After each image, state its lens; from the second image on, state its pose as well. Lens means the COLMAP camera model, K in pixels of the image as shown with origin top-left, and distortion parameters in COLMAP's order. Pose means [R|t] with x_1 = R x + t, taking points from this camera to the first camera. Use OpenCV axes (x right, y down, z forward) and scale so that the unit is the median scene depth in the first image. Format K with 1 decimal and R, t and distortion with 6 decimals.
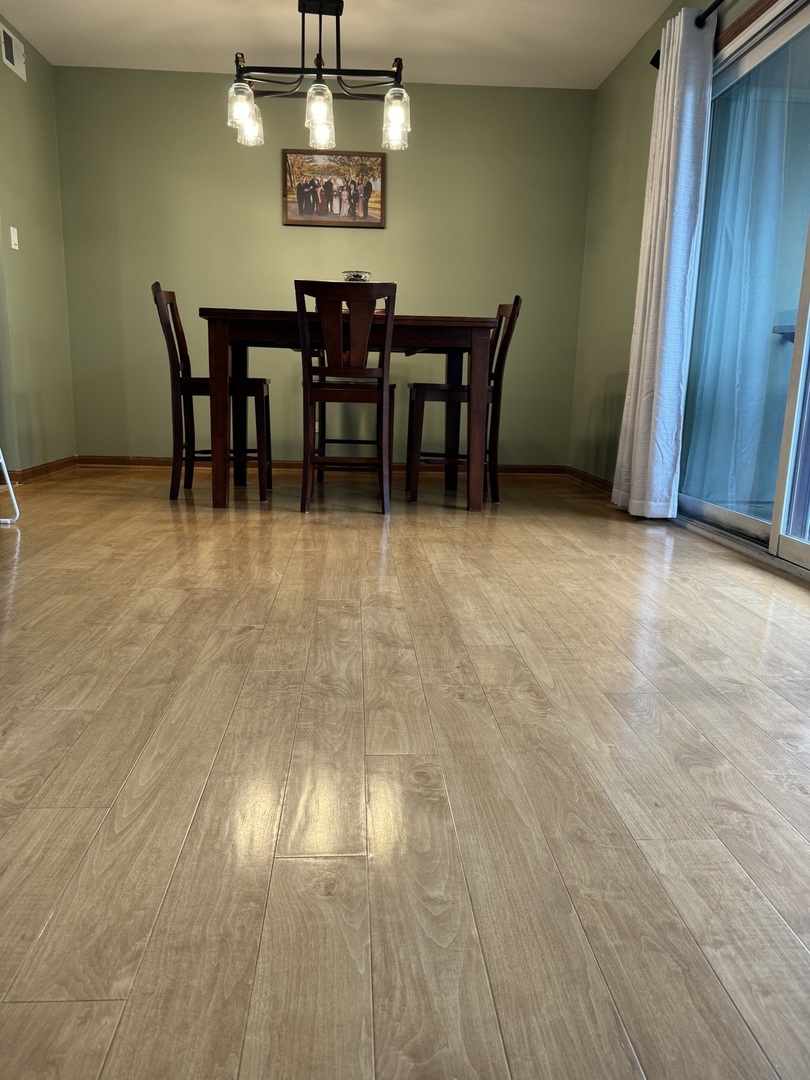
lens RADIAL K [[759.8, 0, 406.9], [0, 759.8, 532.3], [0, 0, 1]] dist [0.060864, -0.065077]
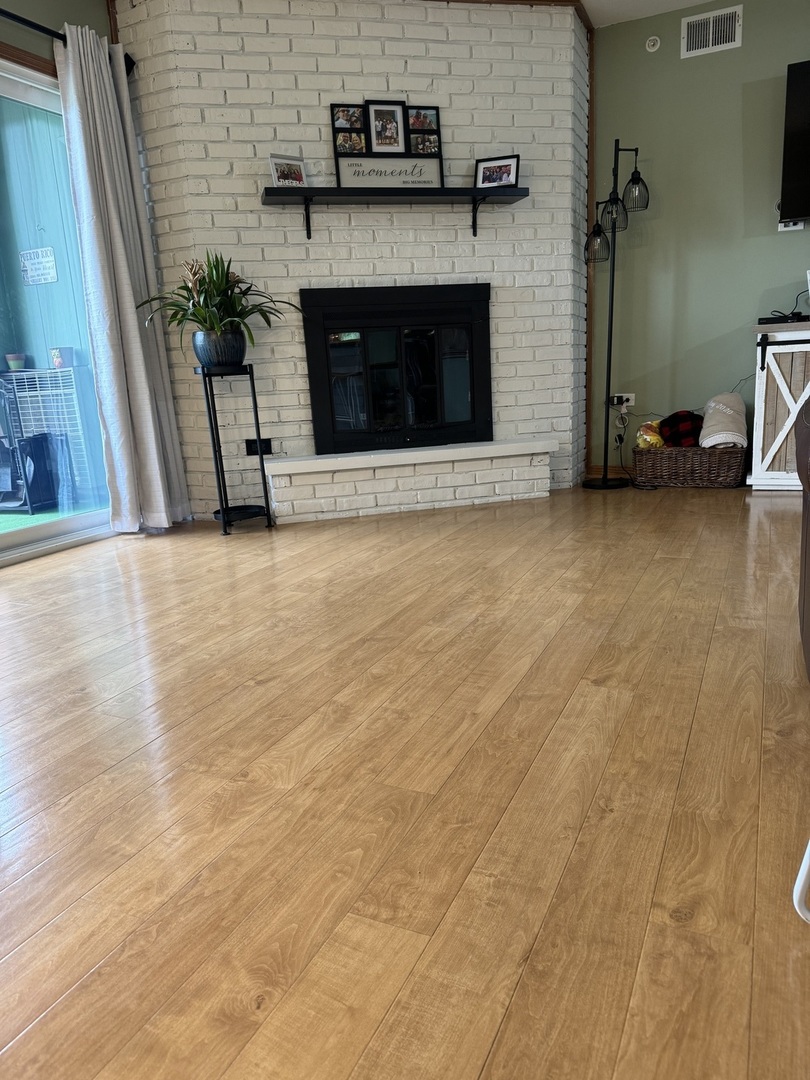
lens RADIAL K [[759.8, 0, 402.6], [0, 759.8, 540.3], [0, 0, 1]] dist [0.060864, -0.065077]
pose [[-0.870840, -0.089831, 0.483289, -0.529144], [0.122214, 0.912724, 0.389870, -0.252027], [-0.476131, 0.398579, -0.783858, 1.046224]]
